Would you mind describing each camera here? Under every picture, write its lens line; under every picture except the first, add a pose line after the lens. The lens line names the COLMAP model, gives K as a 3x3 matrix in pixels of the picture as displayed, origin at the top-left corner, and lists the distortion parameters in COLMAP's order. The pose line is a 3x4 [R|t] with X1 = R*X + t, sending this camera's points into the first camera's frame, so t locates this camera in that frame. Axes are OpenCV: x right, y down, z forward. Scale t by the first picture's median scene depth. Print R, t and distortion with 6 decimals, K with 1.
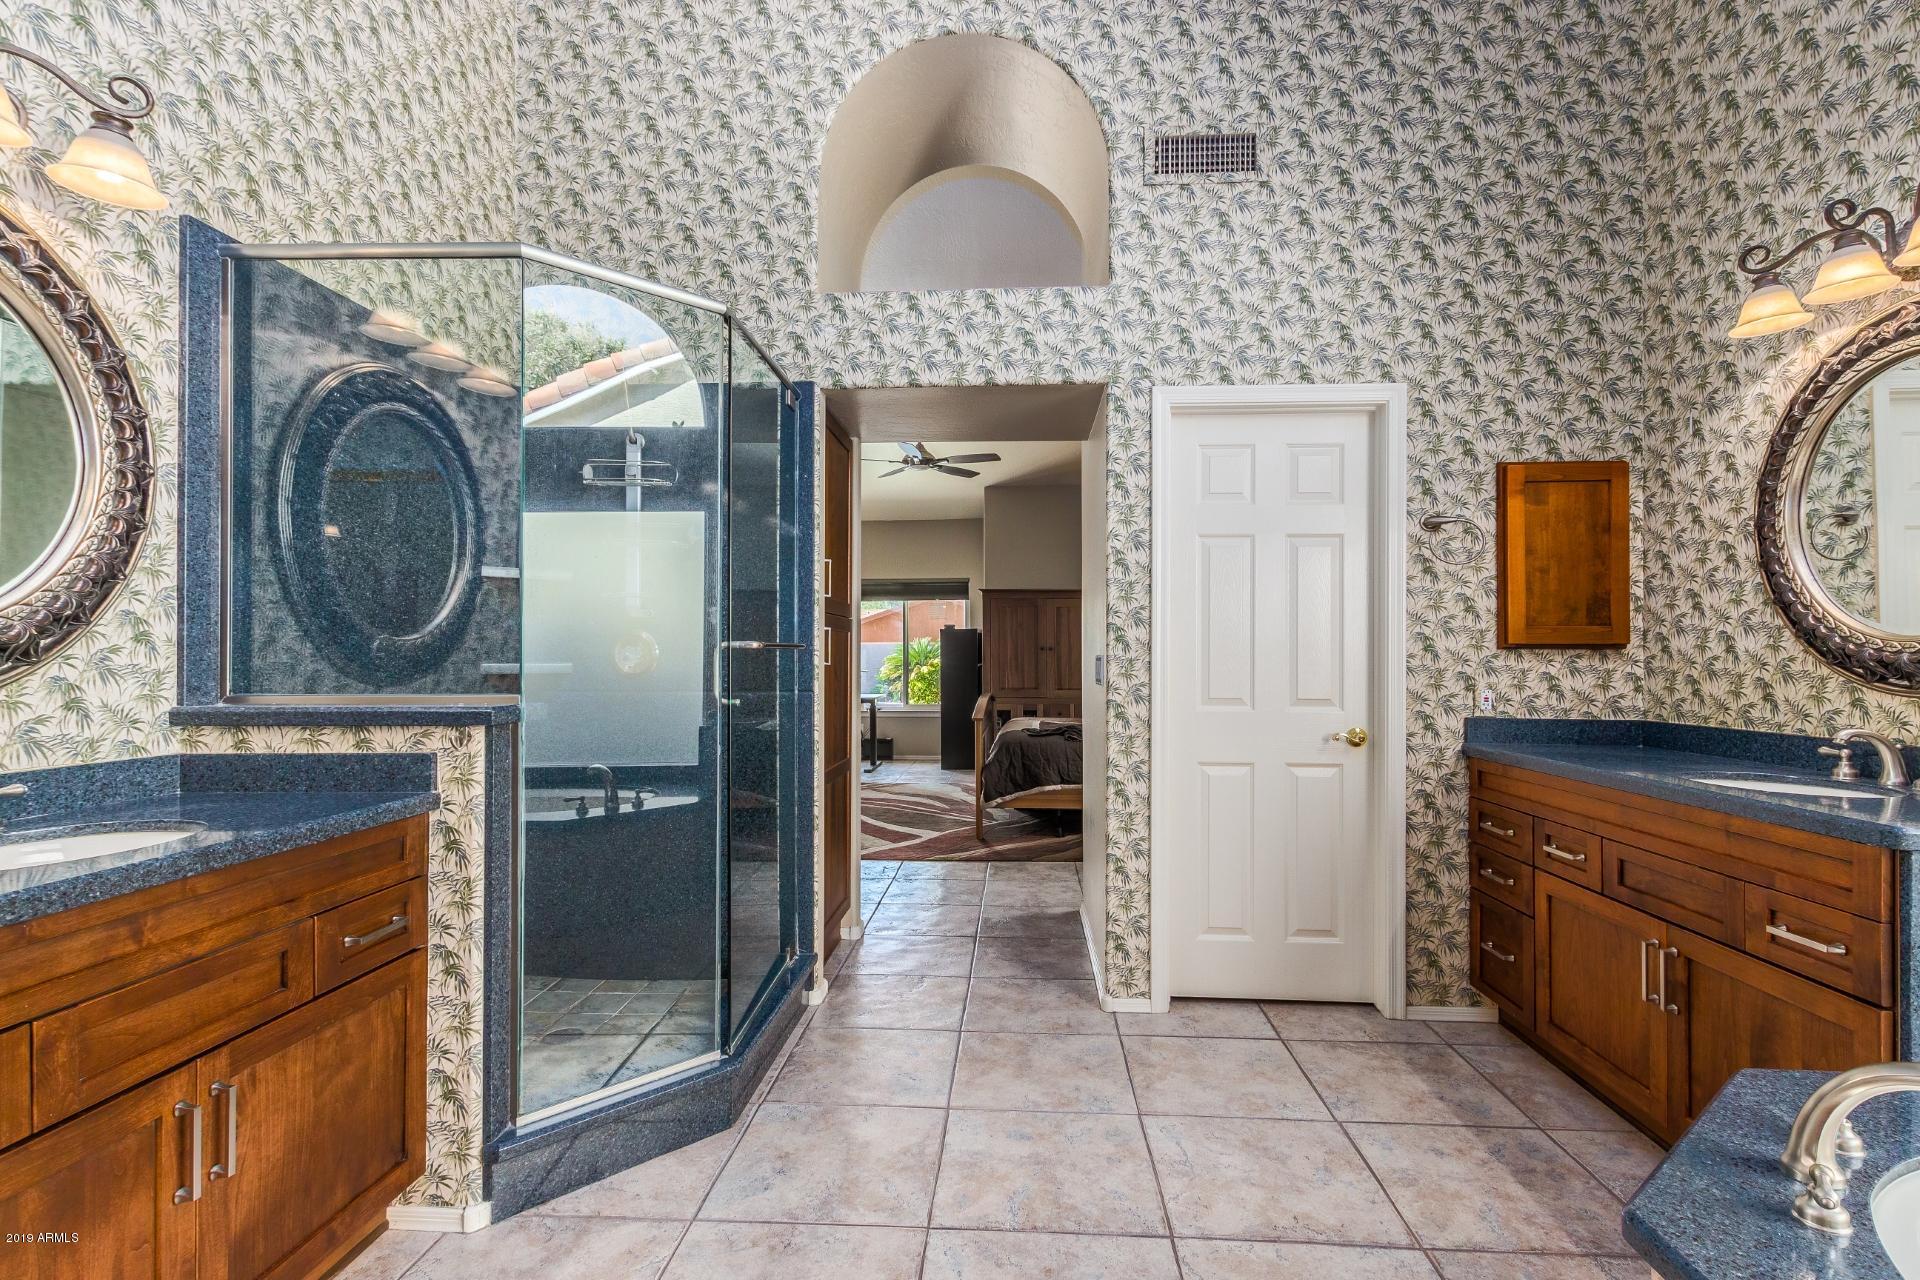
lens RADIAL K [[916.6, 0, 962.7], [0, 916.6, 643.6], [0, 0, 1]] dist [0.013876, -0.004345]
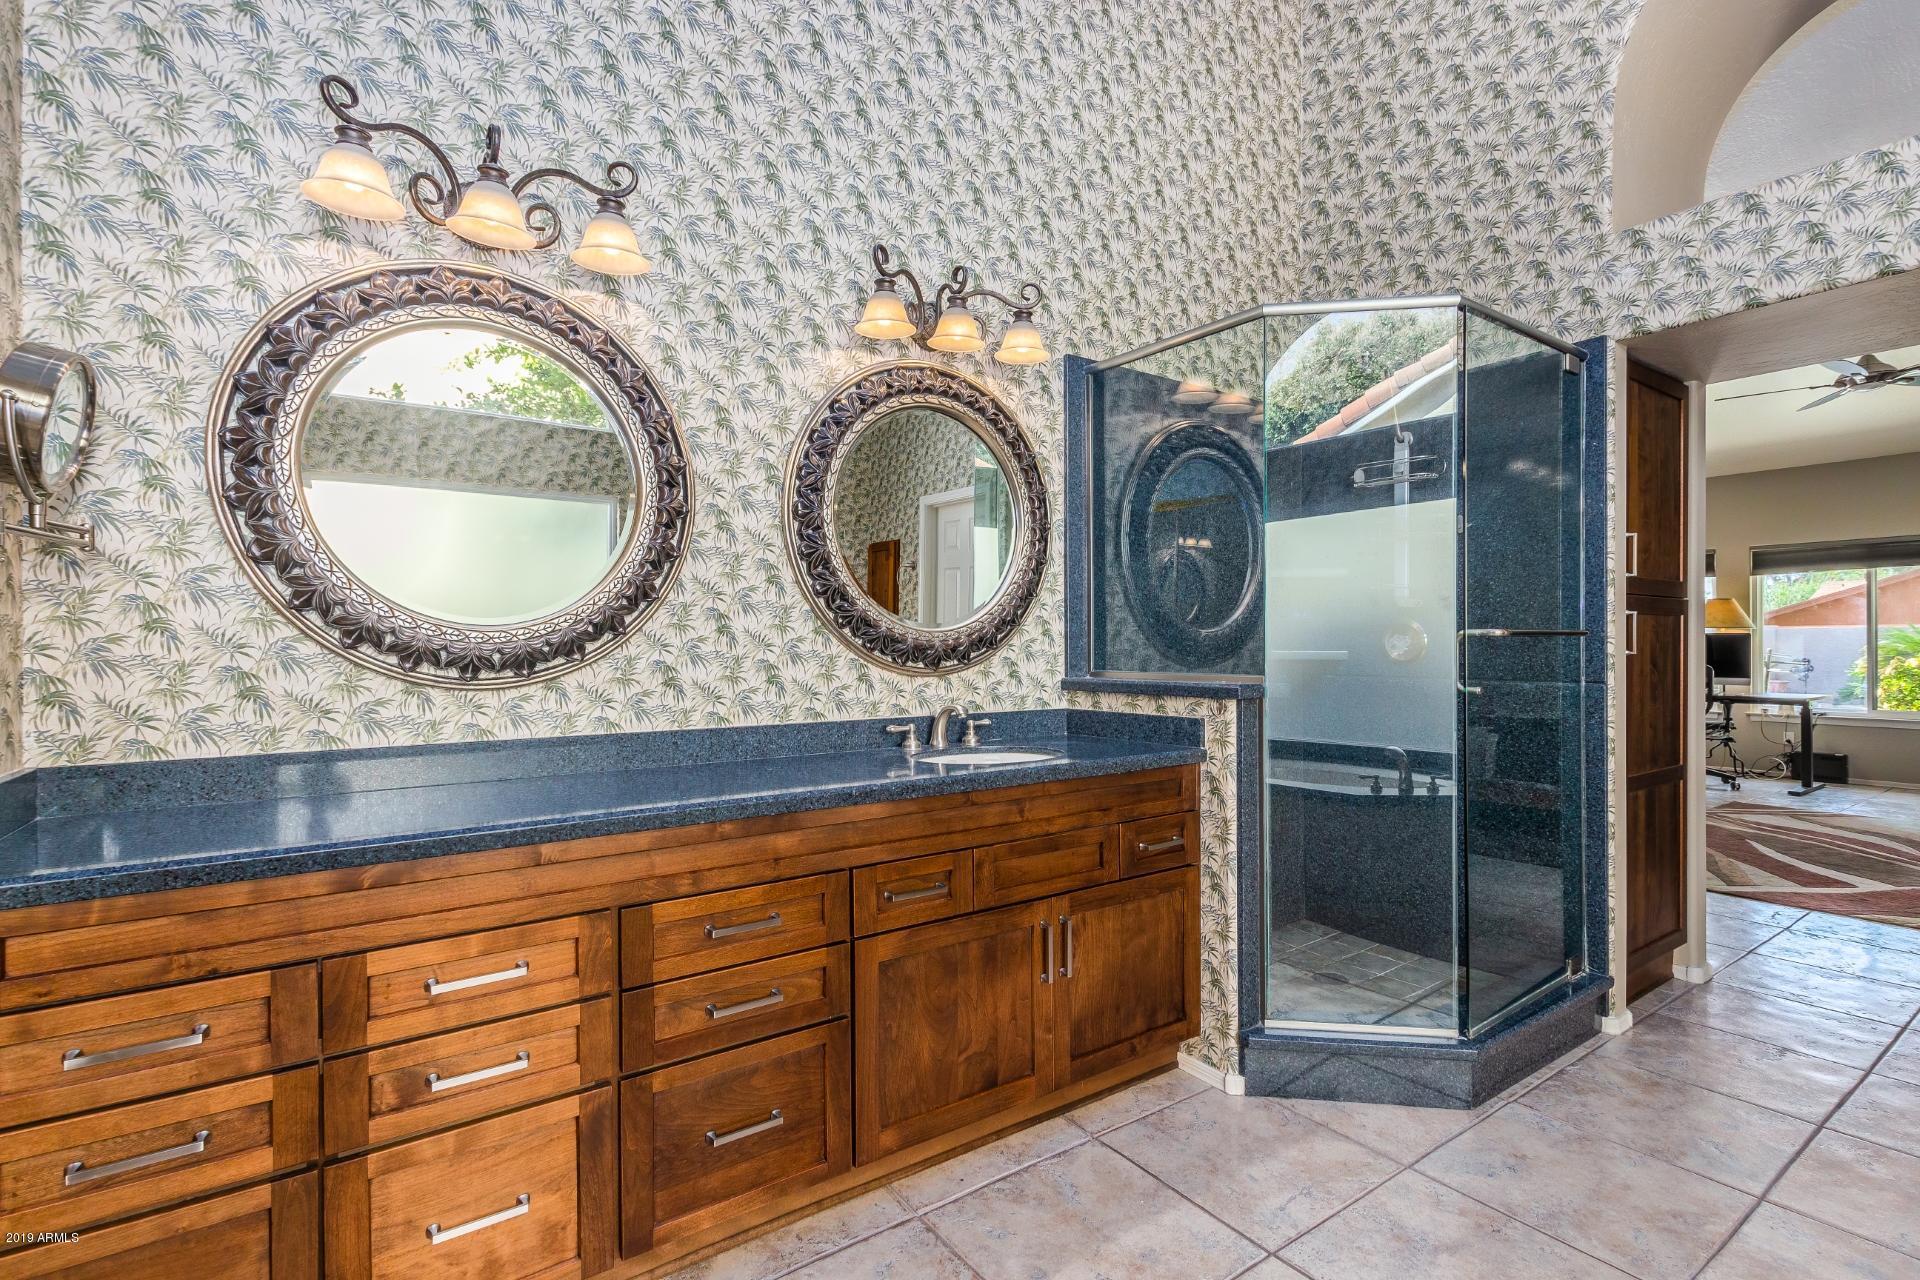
lens RADIAL K [[916.6, 0, 974.0], [0, 916.6, 642.7], [0, 0, 1]] dist [0.013876, -0.004345]
pose [[0.620147, -0.003437, -0.784478, 0.225869], [0.011774, 0.999919, 0.004926, 0.001186], [0.784397, -0.012291, 0.620137, -0.055283]]
